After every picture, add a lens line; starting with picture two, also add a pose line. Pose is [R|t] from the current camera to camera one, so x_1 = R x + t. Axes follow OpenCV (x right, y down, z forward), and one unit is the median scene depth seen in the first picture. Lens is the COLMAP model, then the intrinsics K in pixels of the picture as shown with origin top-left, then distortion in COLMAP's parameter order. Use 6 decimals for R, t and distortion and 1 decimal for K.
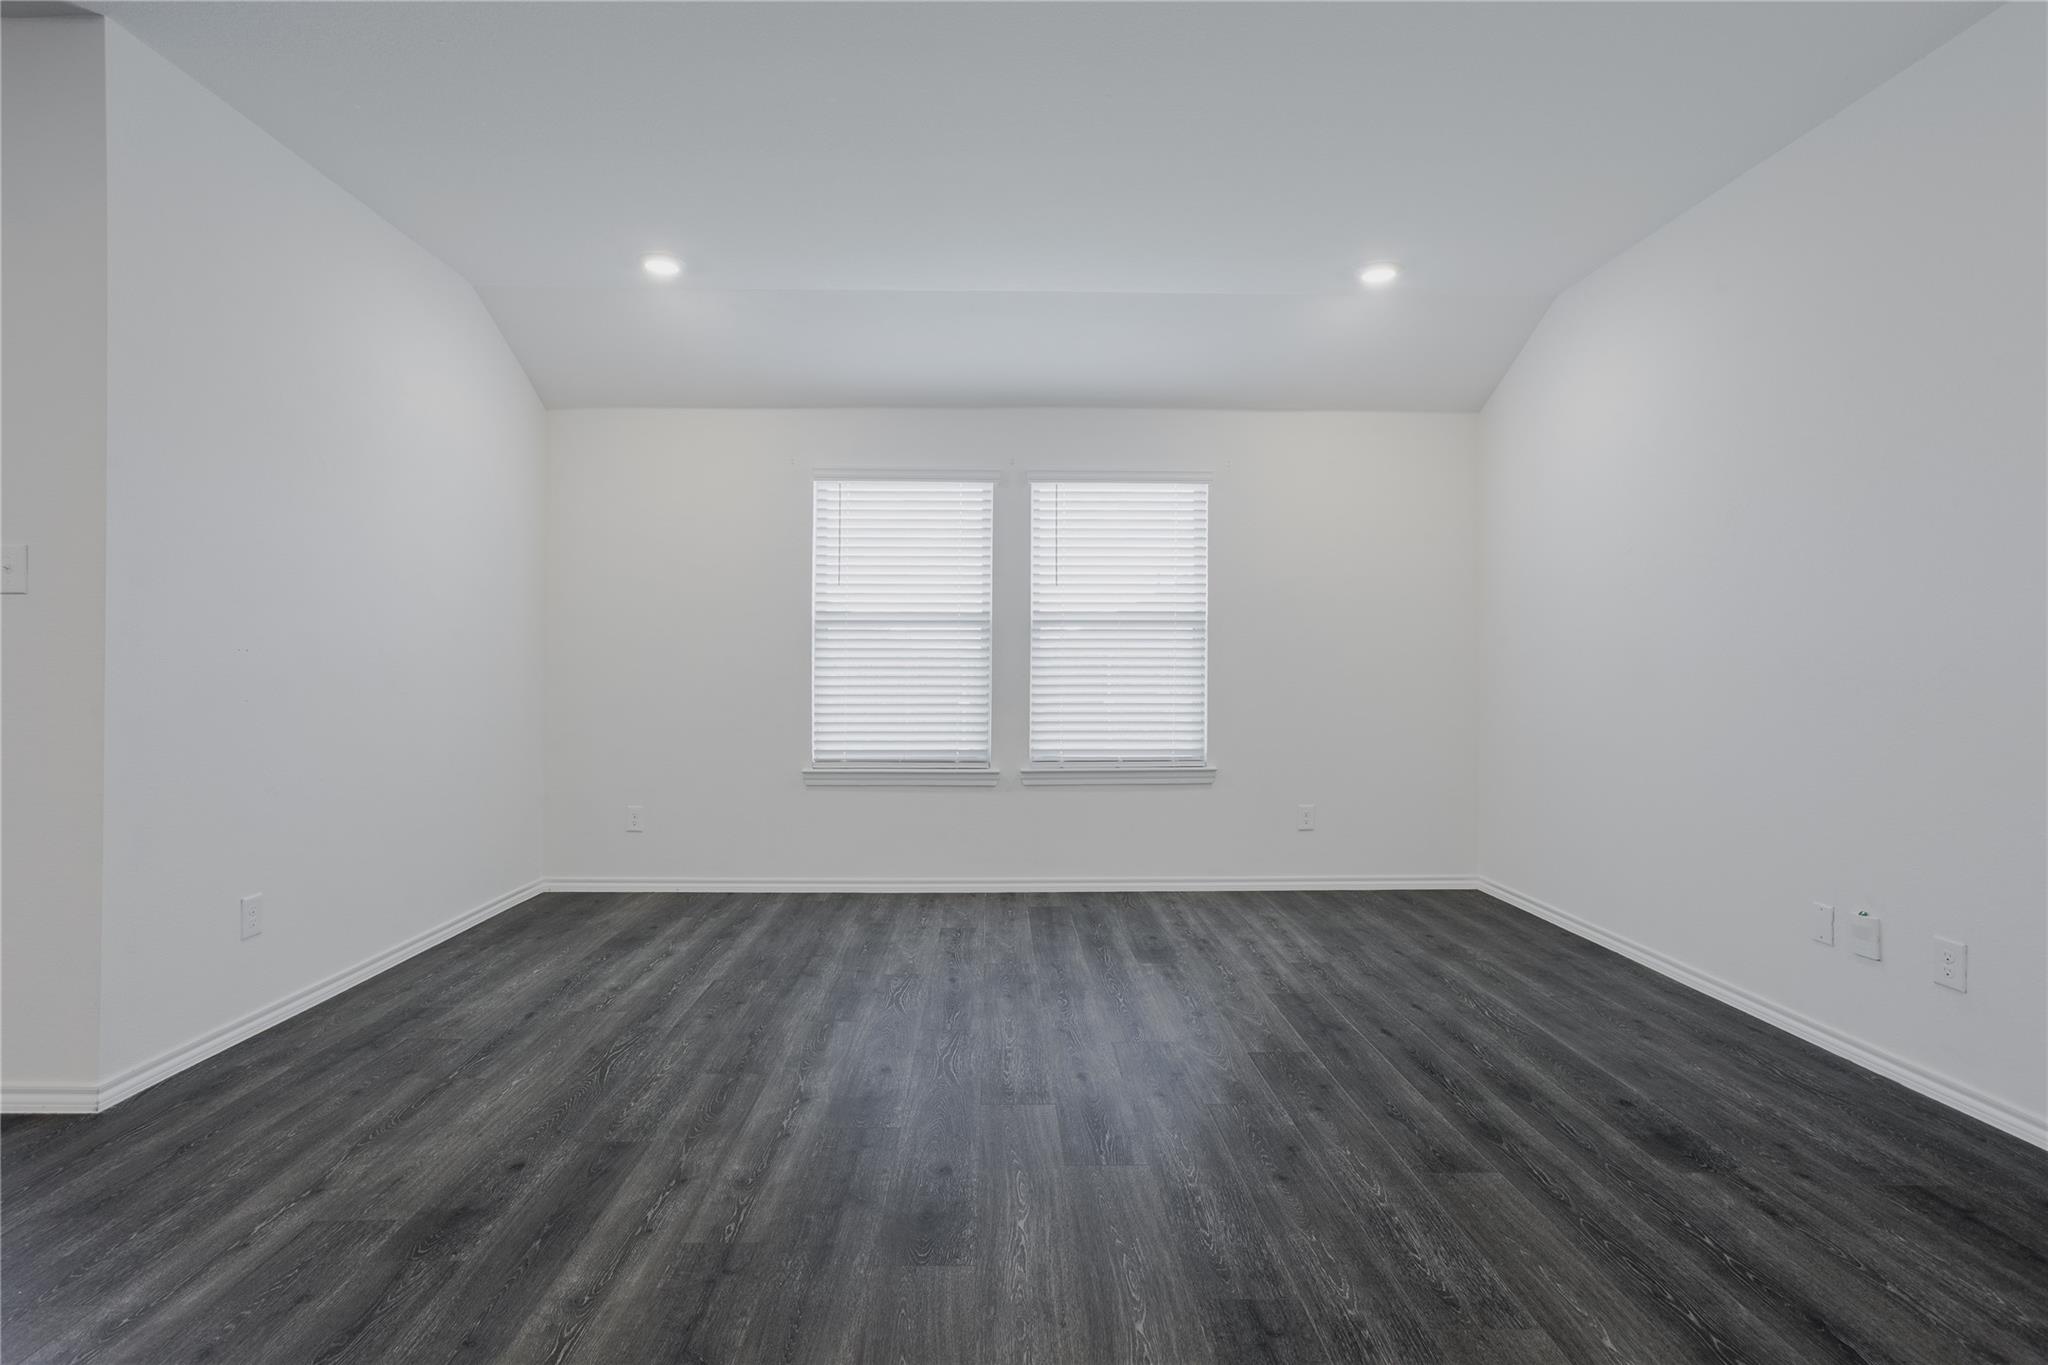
lens RADIAL K [[1023.3, 0, 1028.2], [0, 1023.3, 683.2], [0, 0, 1]] dist [0.018434, 0.003059]
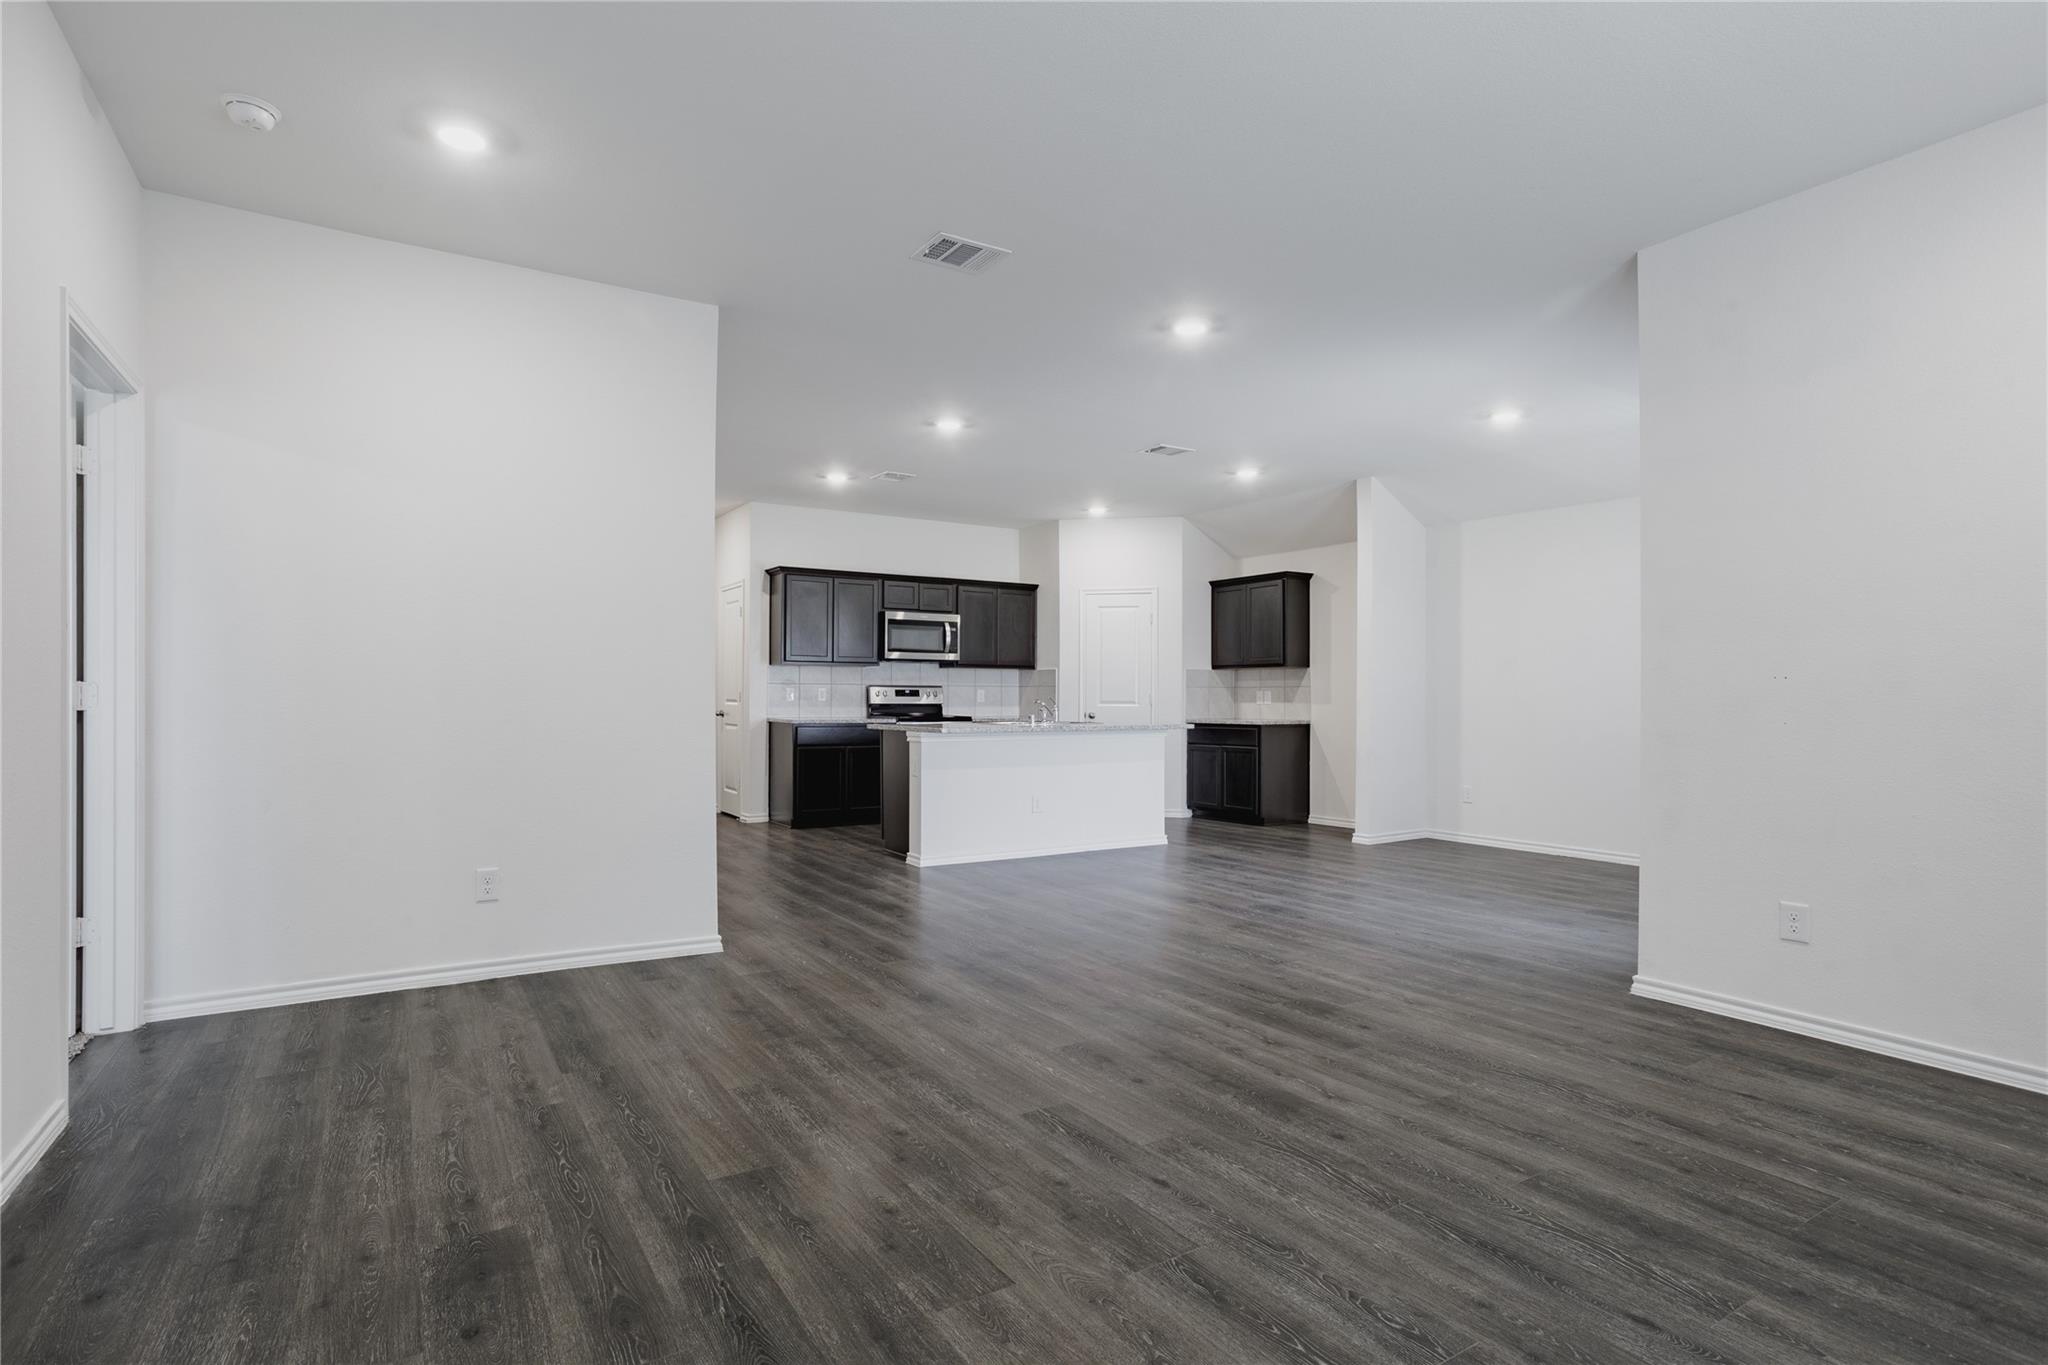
lens RADIAL K [[1002.6, 0, 1023.5], [0, 1002.6, 690.6], [0, 0, 1]] dist [-0.001892, -0.000092]
pose [[-0.860244, -0.012556, -0.509727, 0.581074], [-0.015274, 0.999883, 0.001147, -0.019341], [0.509653, 0.008773, -0.860335, 1.670033]]
